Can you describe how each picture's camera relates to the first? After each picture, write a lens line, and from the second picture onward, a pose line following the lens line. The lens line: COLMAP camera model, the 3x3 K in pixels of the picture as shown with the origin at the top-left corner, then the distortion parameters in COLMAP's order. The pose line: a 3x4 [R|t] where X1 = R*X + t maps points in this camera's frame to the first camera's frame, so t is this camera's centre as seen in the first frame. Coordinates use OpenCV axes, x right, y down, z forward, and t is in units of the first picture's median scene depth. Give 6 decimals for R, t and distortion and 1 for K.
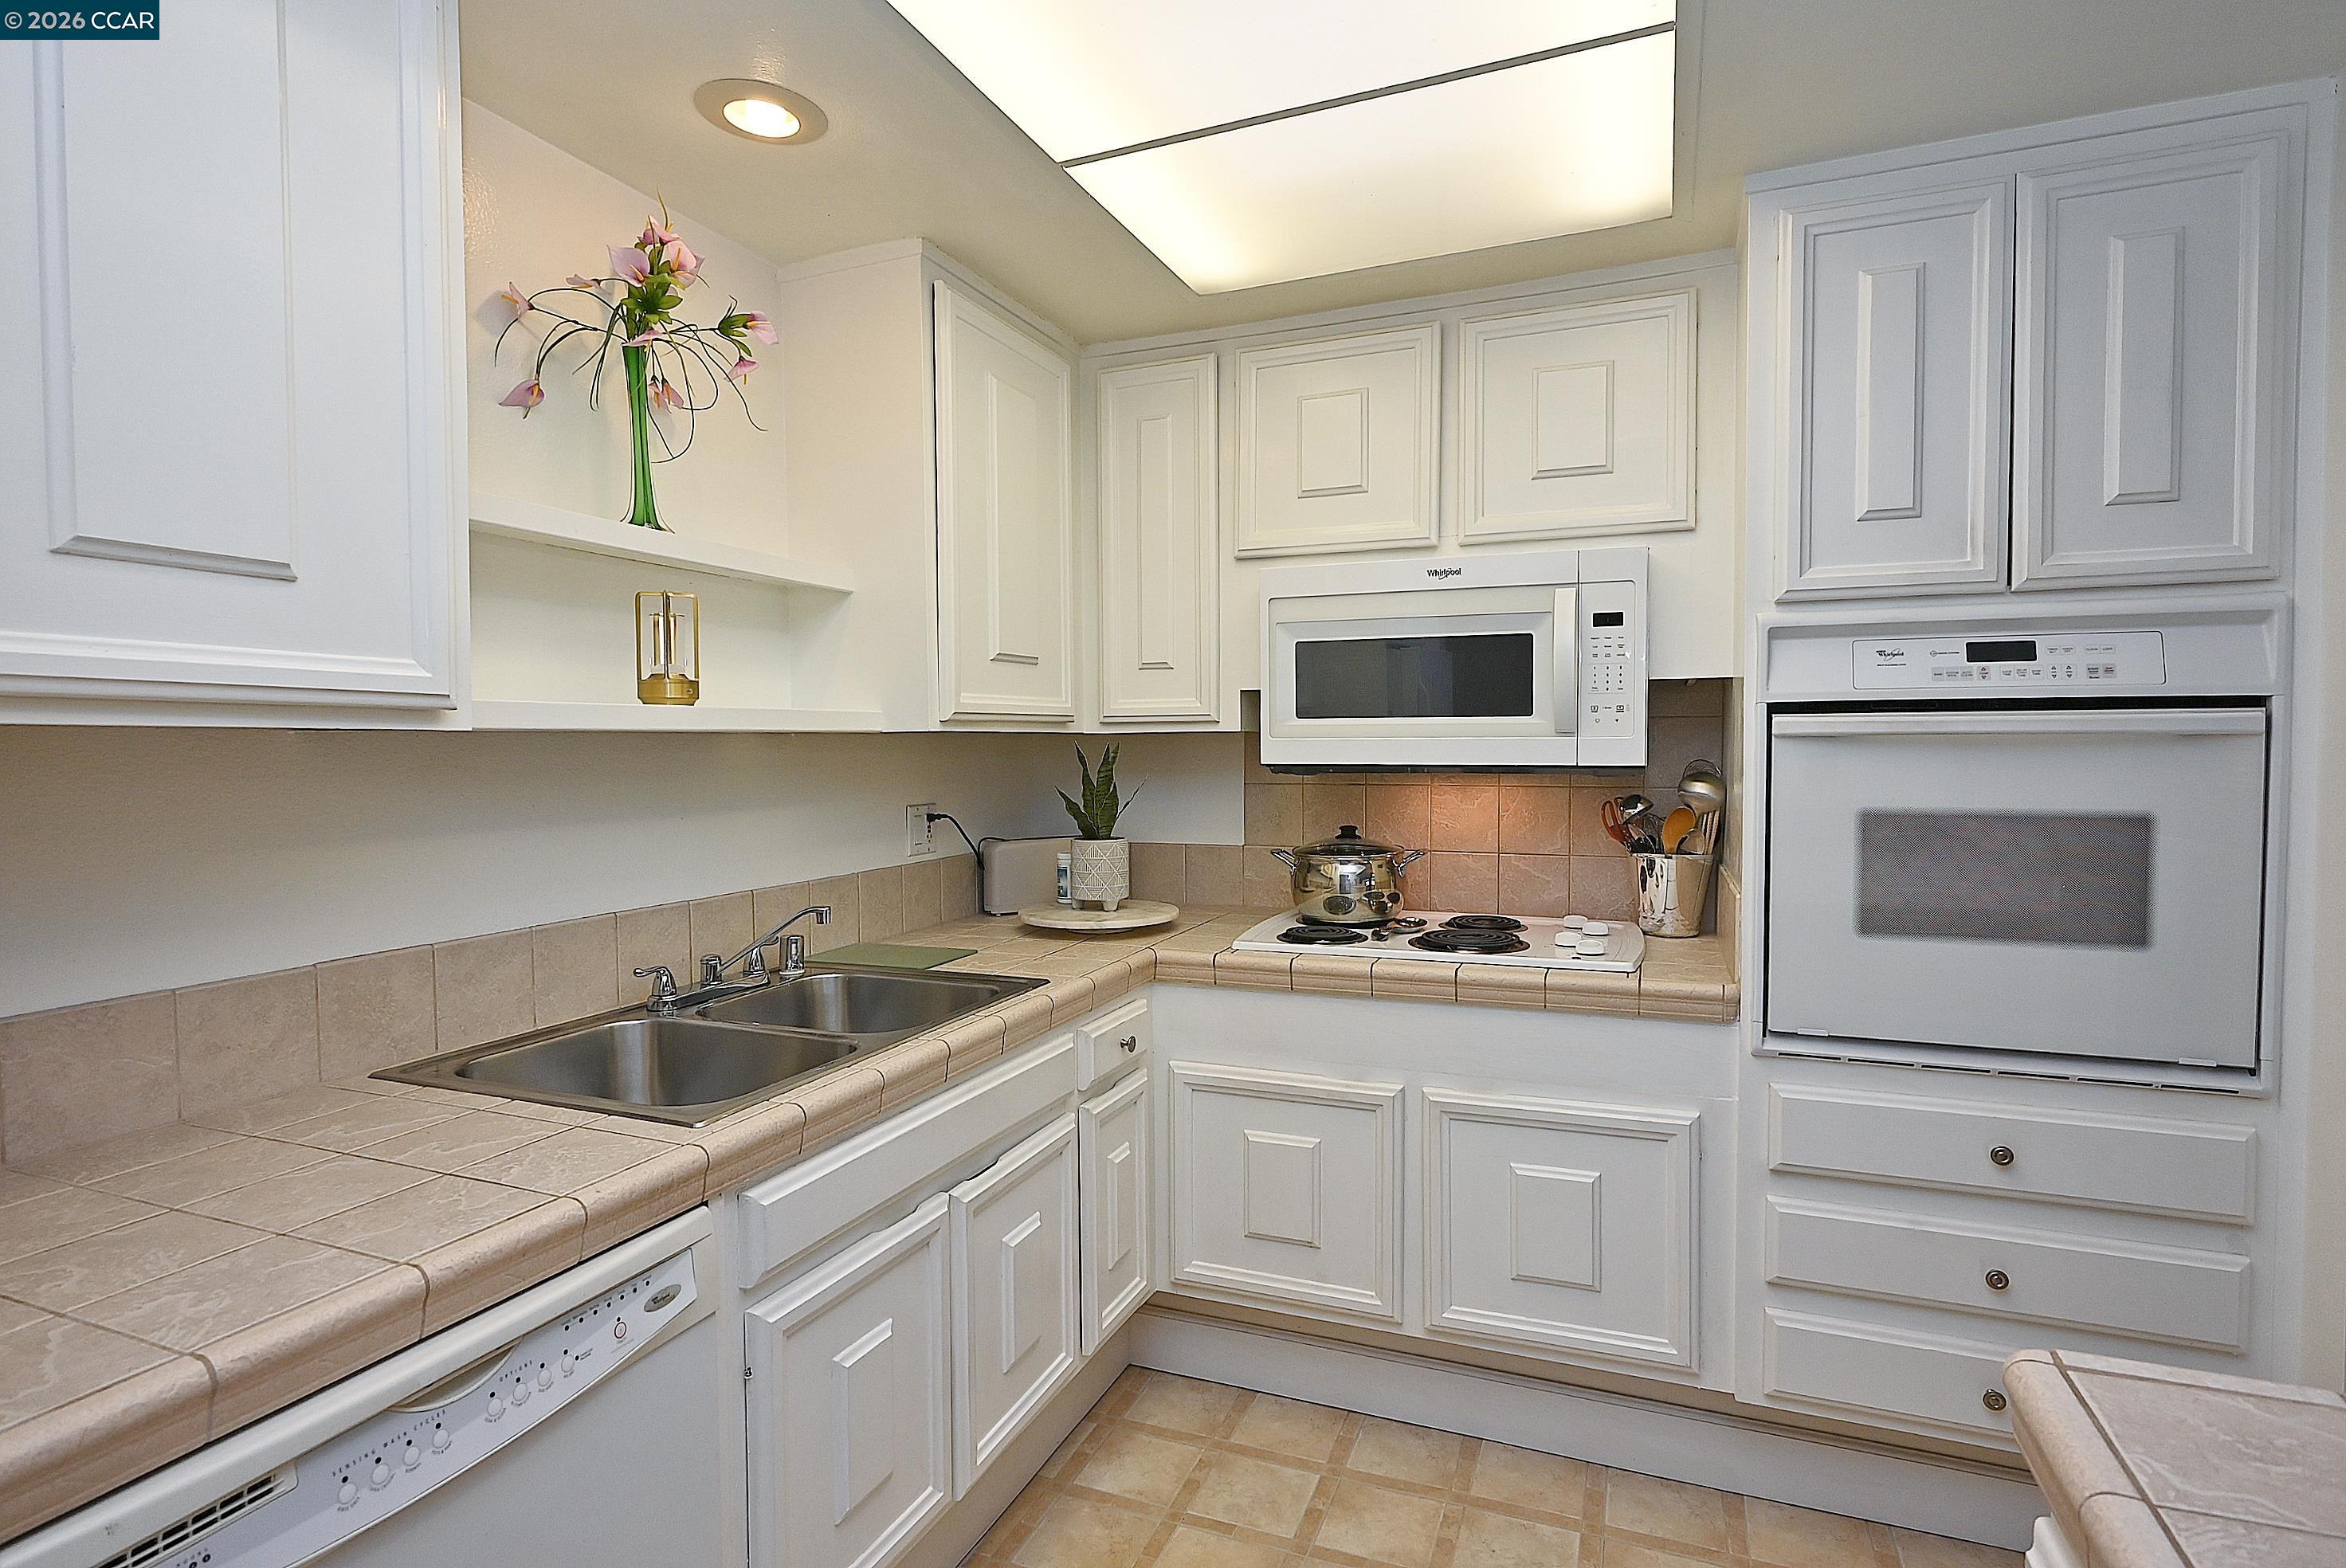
lens RADIAL K [[1197.8, 0, 1165.3], [0, 1197.8, 786.5], [0, 0, 1]] dist [-0.001145, 0.001261]
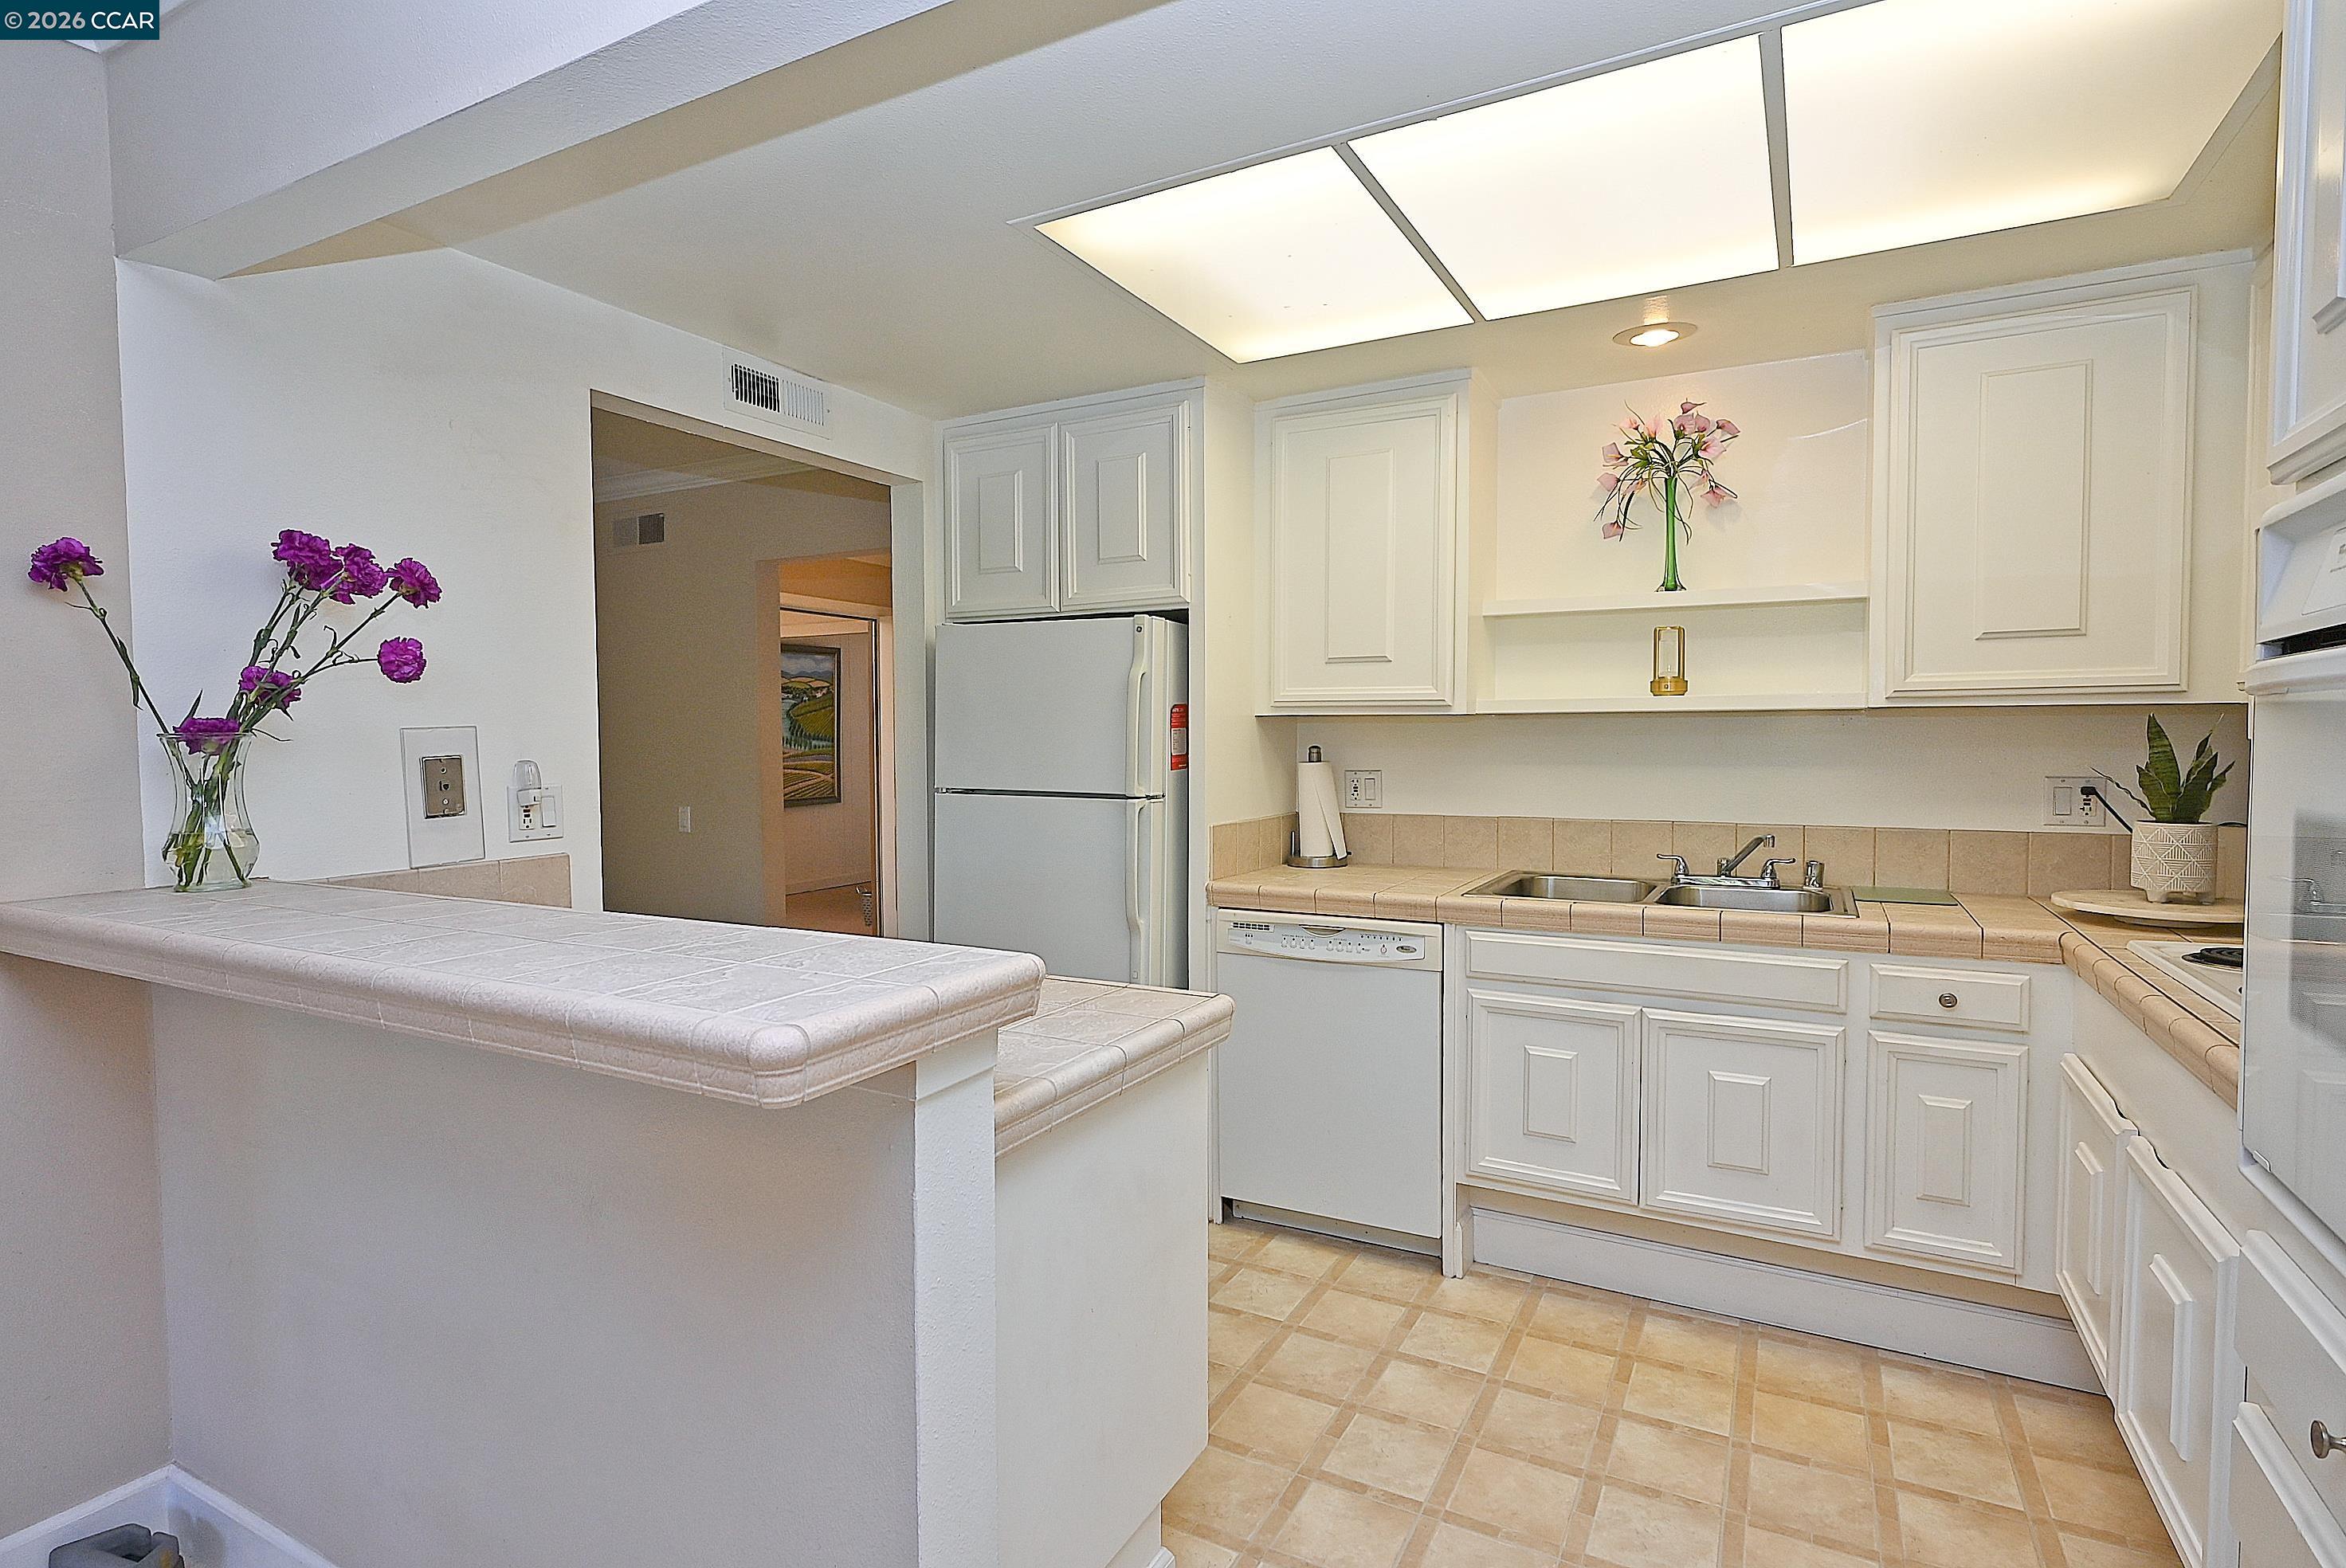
lens RADIAL K [[1164.7, 0, 1178.0], [0, 1164.7, 786.3], [0, 0, 1]] dist [-0.003396, 0.001304]
pose [[-0.112665, 0.047602, -0.992492, 1.063817], [-0.034893, 0.998046, 0.051829, -0.002666], [0.993020, 0.040471, -0.110784, 0.433627]]
